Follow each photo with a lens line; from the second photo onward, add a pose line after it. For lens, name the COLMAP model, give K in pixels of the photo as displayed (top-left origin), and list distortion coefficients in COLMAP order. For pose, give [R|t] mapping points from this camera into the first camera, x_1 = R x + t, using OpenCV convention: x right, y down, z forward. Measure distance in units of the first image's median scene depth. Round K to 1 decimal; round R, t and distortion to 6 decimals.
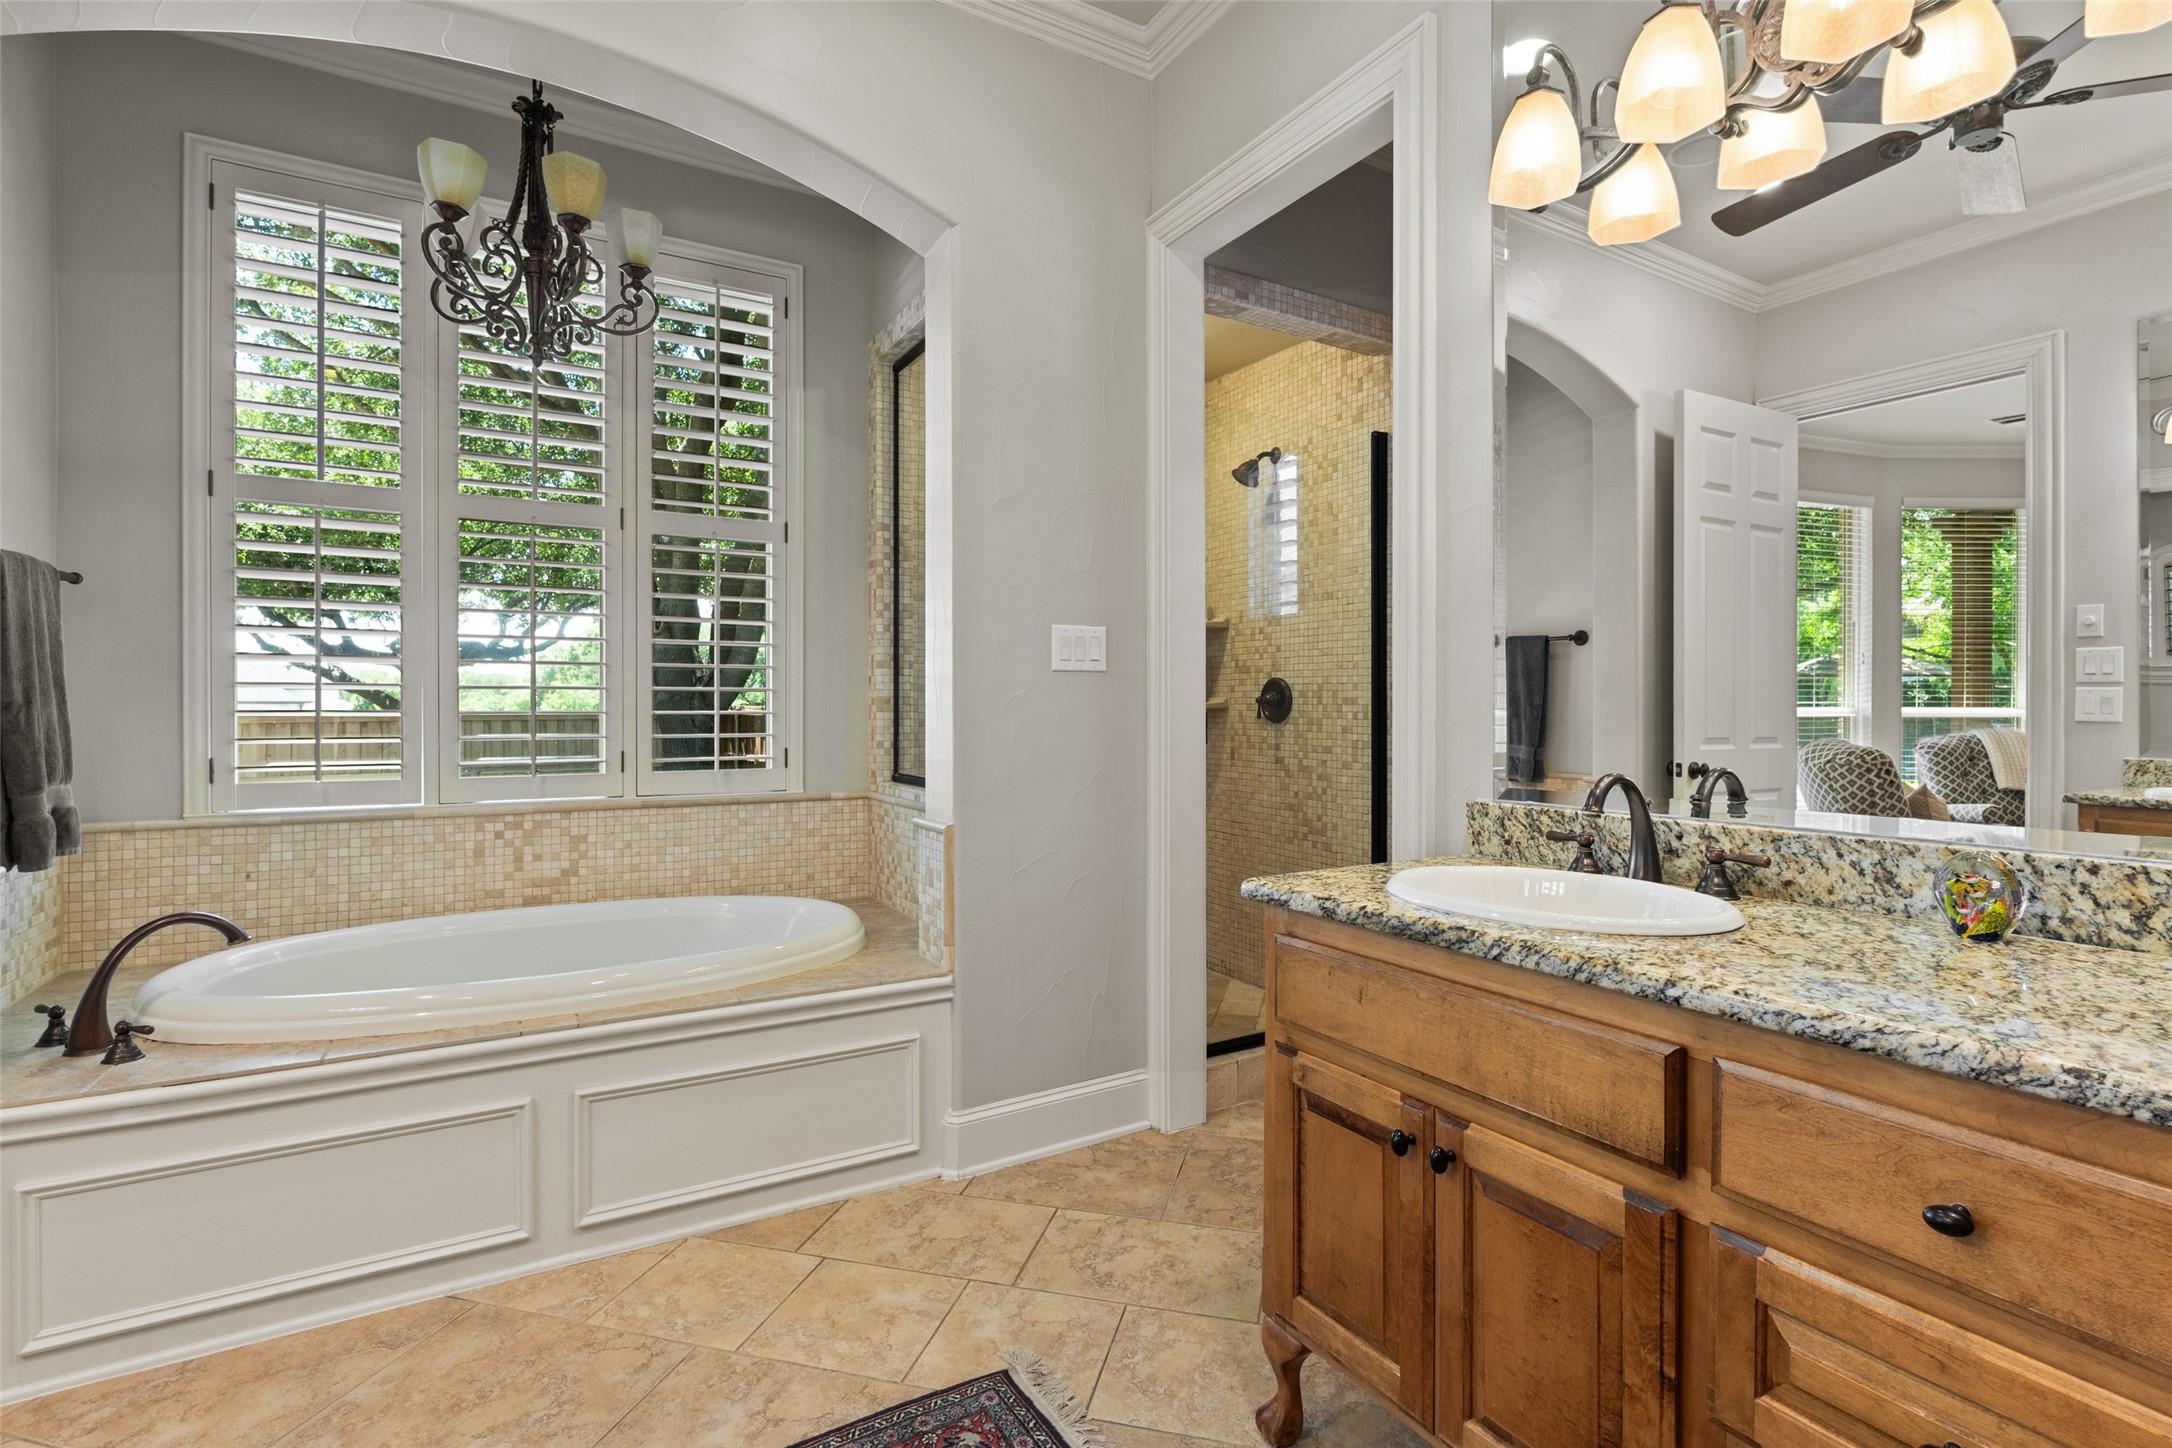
lens RADIAL K [[1018.6, 0, 1087.7], [0, 1018.6, 719.1], [0, 0, 1]] dist [-0.006149, 0.000674]
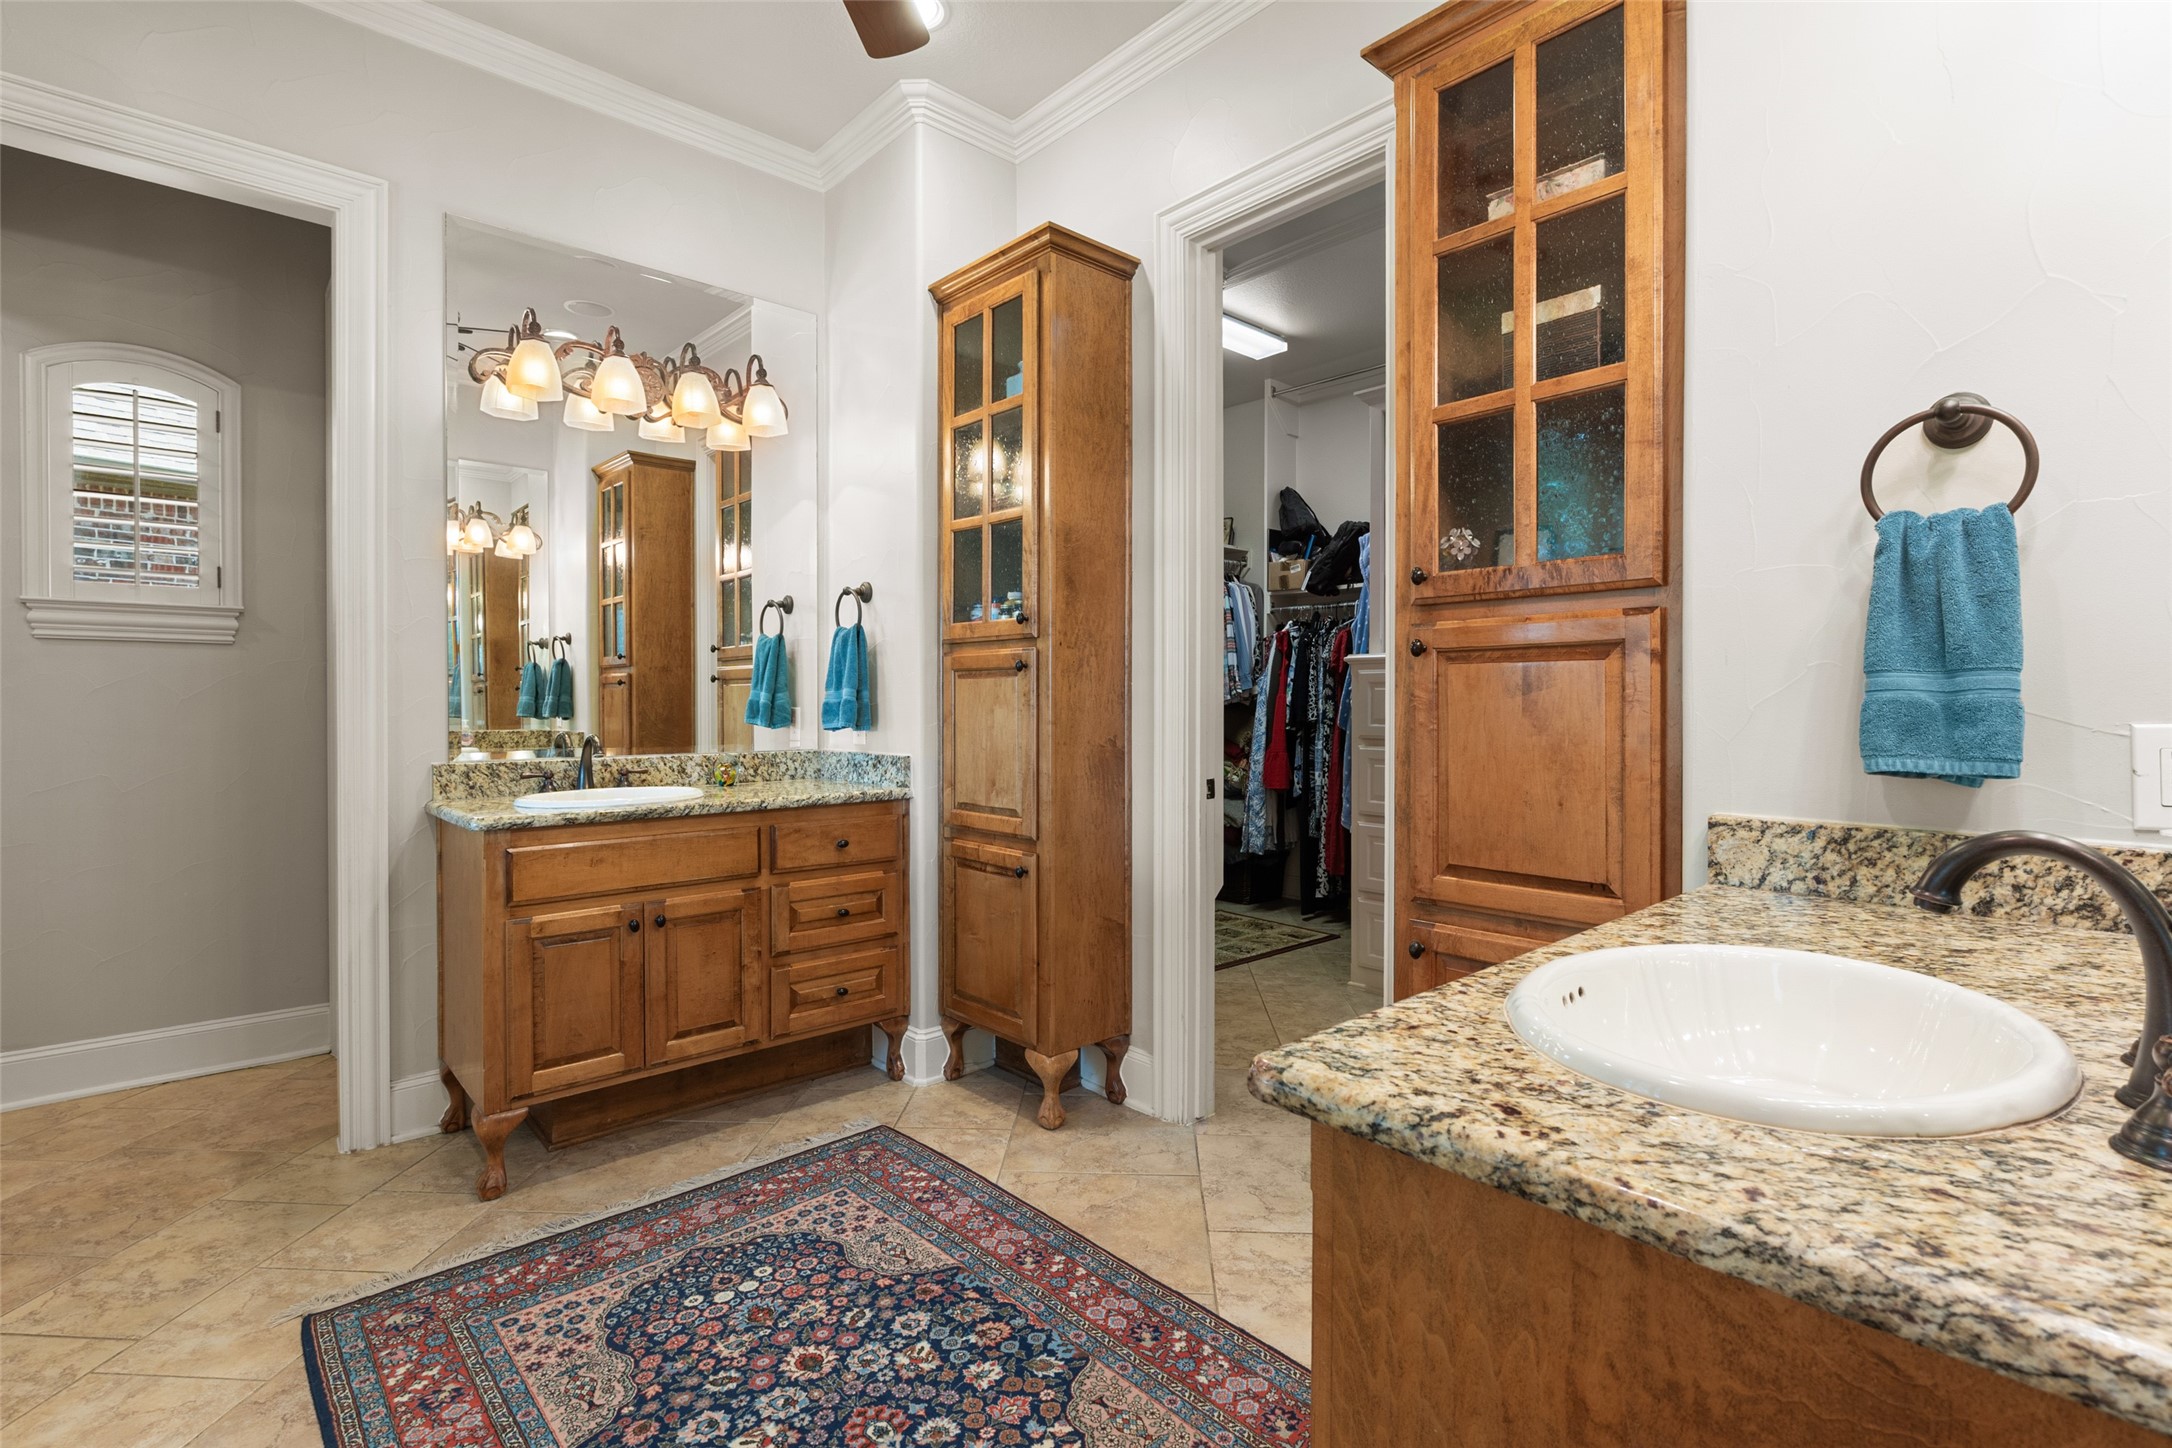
lens RADIAL K [[1018.6, 0, 1088.6], [0, 1018.6, 709.2], [0, 0, 1]] dist [-0.006149, 0.000674]
pose [[-0.207407, -0.013267, 0.978165, -1.859329], [0.008622, 0.999844, 0.015389, -0.019196], [-0.978217, 0.011626, -0.207260, 0.582681]]
